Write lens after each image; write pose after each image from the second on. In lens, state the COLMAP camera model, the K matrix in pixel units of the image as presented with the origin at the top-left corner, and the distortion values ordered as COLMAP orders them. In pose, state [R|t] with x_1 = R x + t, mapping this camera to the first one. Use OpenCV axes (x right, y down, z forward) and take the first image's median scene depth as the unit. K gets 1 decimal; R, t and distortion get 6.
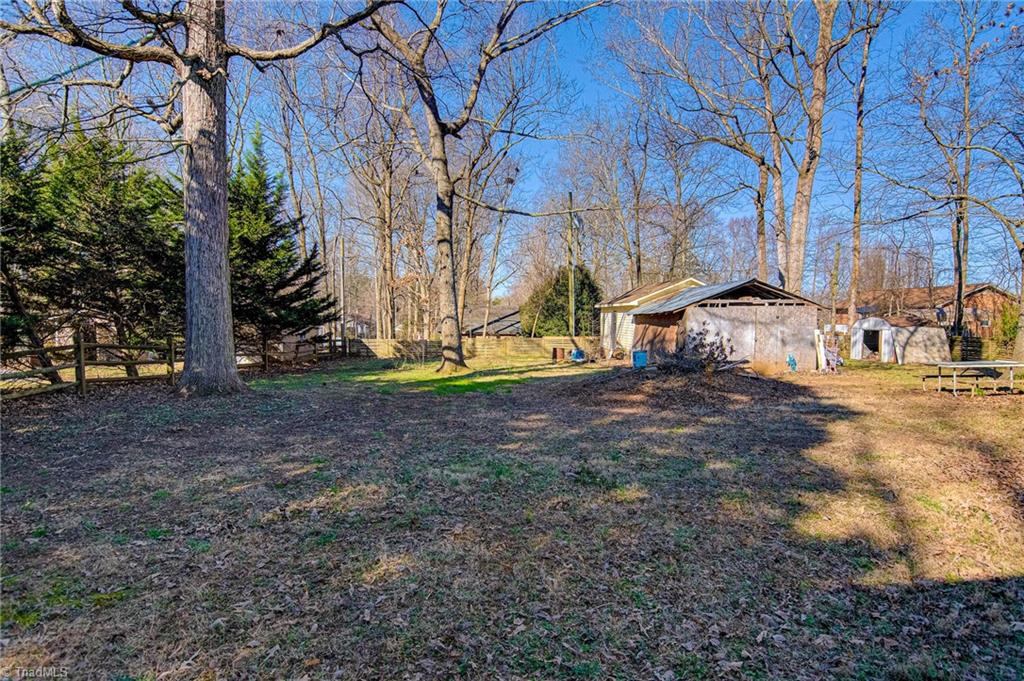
lens RADIAL K [[537.4, 0, 512.0], [0, 537.4, 340.5], [0, 0, 1]] dist [0.005547, -0.017595]
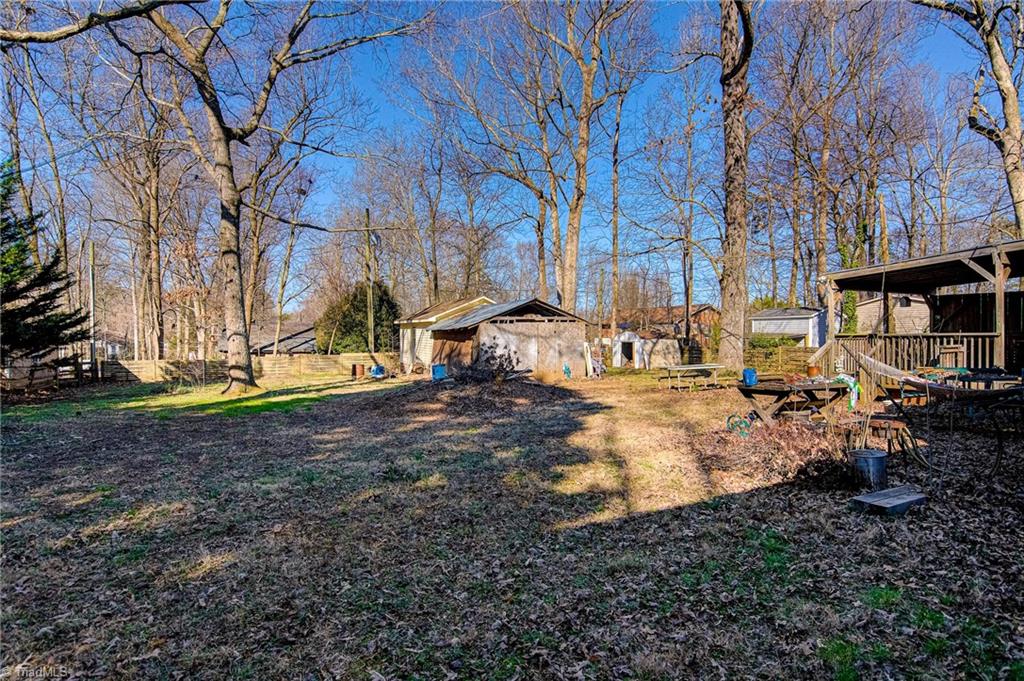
lens RADIAL K [[537.4, 0, 512.0], [0, 537.4, 340.5], [0, 0, 1]] dist [0.005547, -0.017595]
pose [[0.932196, -0.012470, 0.361740, -0.009282], [0.023136, 0.999416, -0.025167, 0.001825], [-0.361214, 0.031829, 0.931939, -0.039167]]
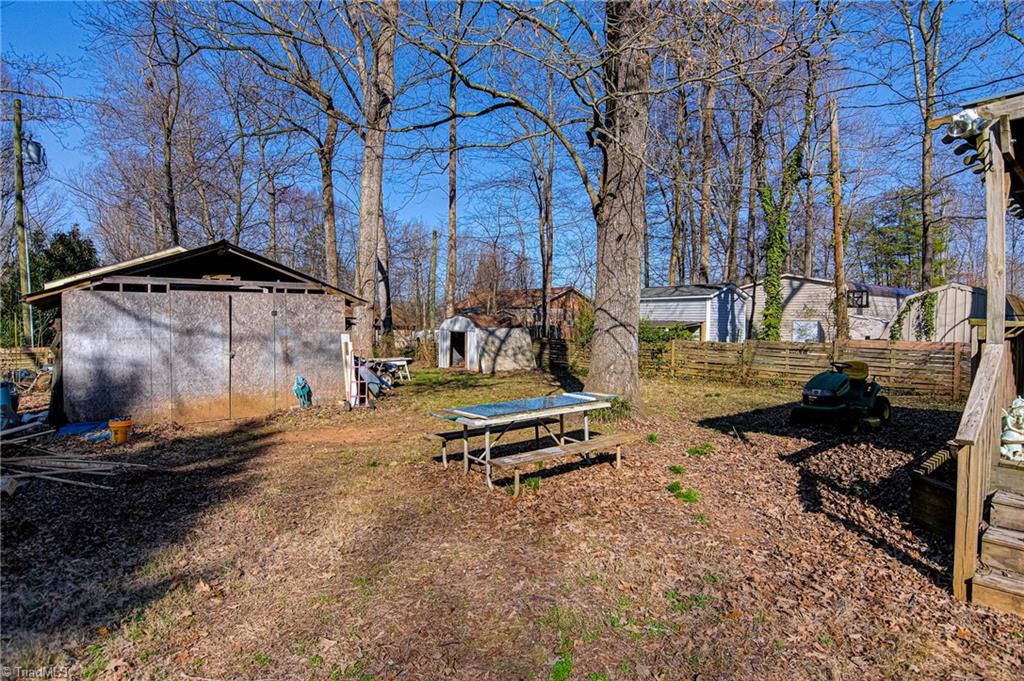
lens RADIAL K [[537.4, 0, 512.0], [0, 537.4, 340.5], [0, 0, 1]] dist [0.005547, -0.017595]
pose [[0.818613, -0.021223, 0.573953, 0.360101], [0.020812, 0.999757, 0.007284, -0.013046], [-0.573968, 0.005982, 0.818856, 0.381830]]
